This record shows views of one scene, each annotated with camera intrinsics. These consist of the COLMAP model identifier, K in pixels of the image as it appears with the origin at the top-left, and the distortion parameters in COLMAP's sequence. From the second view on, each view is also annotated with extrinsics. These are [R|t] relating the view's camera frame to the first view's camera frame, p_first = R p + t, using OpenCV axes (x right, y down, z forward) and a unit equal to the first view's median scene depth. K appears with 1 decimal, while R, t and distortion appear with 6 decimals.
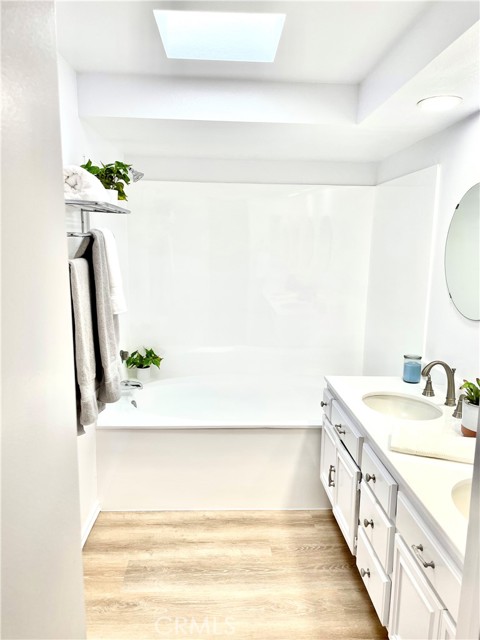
lens RADIAL K [[484.5, 0, 241.4], [0, 484.5, 326.6], [0, 0, 1]] dist [0.013867, -0.015195]
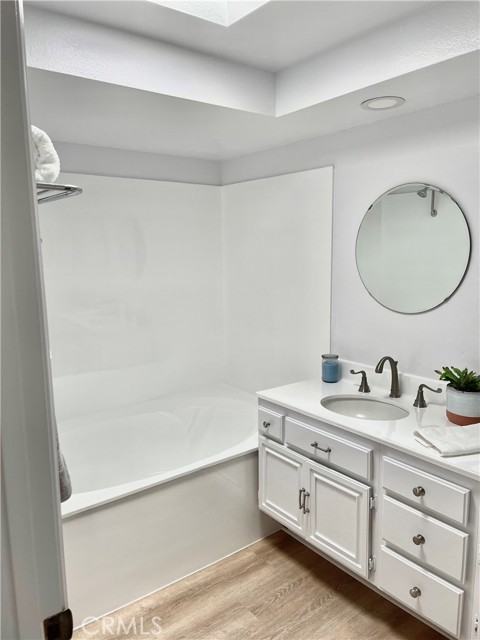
lens RADIAL K [[484.5, 0, 240.0], [0, 484.5, 313.4], [0, 0, 1]] dist [0.013867, -0.015195]
pose [[0.812470, -0.105747, 0.573332, -0.371233], [0.124991, 0.992140, 0.005868, -0.055889], [-0.569446, 0.066894, 0.819302, 0.288455]]
